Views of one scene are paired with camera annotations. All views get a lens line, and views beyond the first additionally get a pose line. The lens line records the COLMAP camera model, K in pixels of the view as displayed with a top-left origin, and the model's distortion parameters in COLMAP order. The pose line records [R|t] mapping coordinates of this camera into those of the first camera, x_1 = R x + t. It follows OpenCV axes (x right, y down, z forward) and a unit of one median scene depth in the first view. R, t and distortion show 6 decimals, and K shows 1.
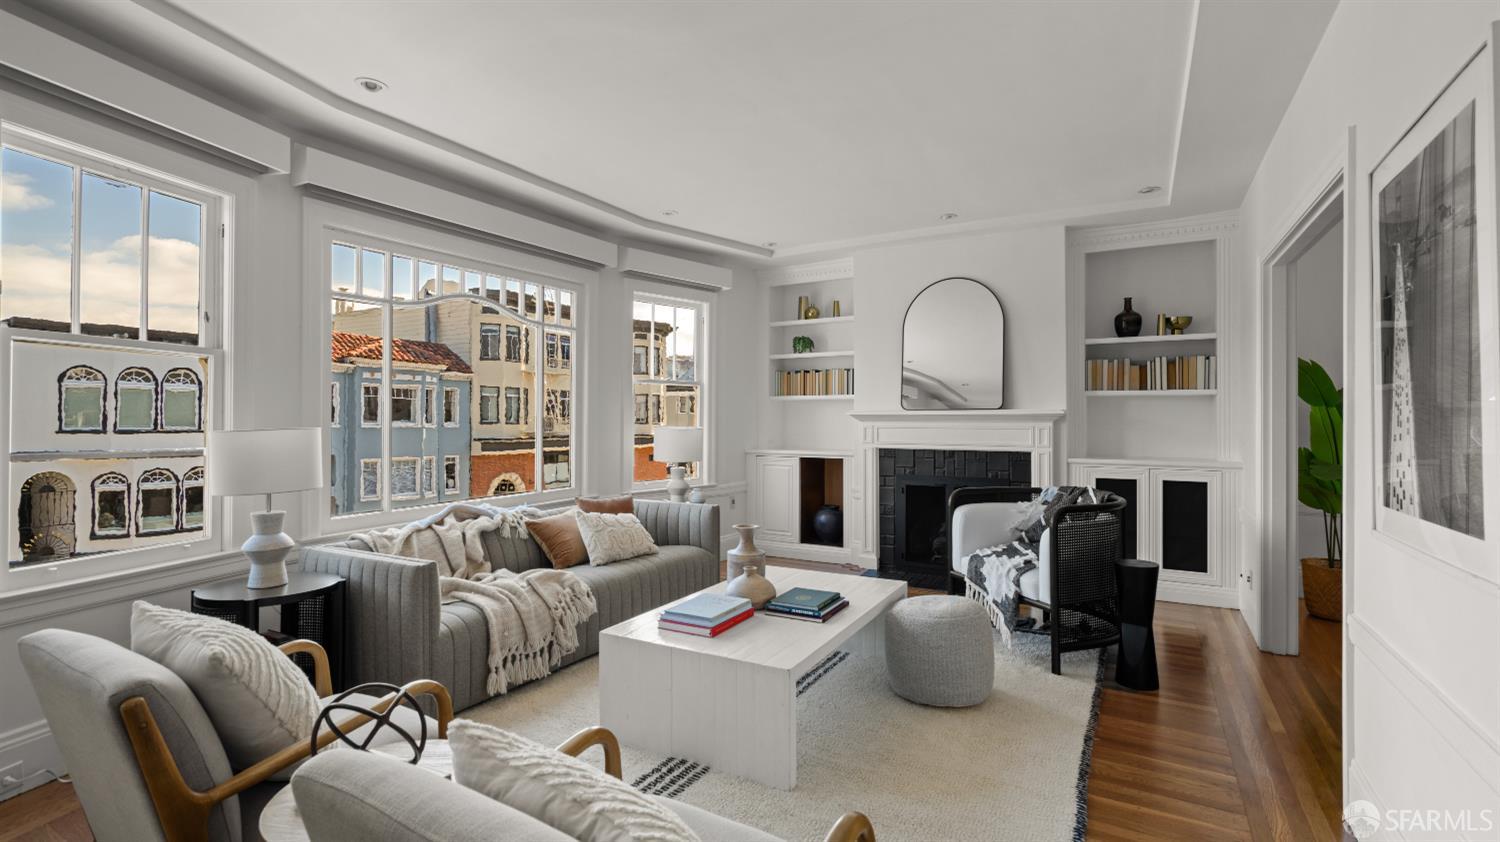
lens RADIAL K [[672.7, 0, 750.0], [0, 672.7, 421.0], [0, 0, 1]] dist [-0.001315, -0.000156]
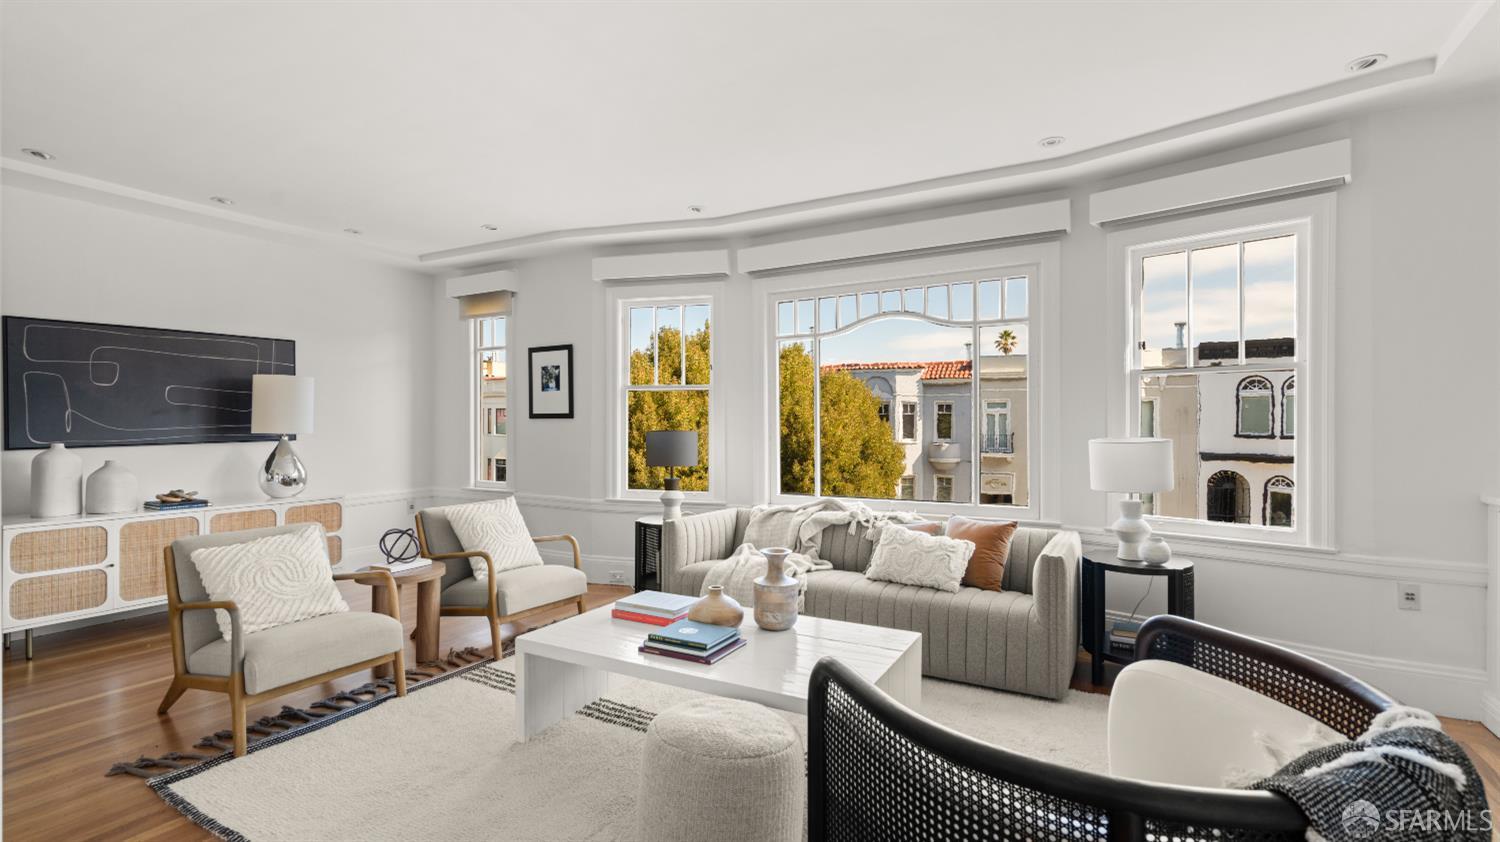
lens RADIAL K [[684.4, 0, 750.0], [0, 684.4, 421.0], [0, 0, 1]] dist [0.028338, 0.000155]
pose [[0.030689, -0.003745, -0.999522, 0.159153], [-0.004490, 0.999982, -0.003885, -0.001359], [0.999519, 0.004607, 0.030671, 0.168928]]
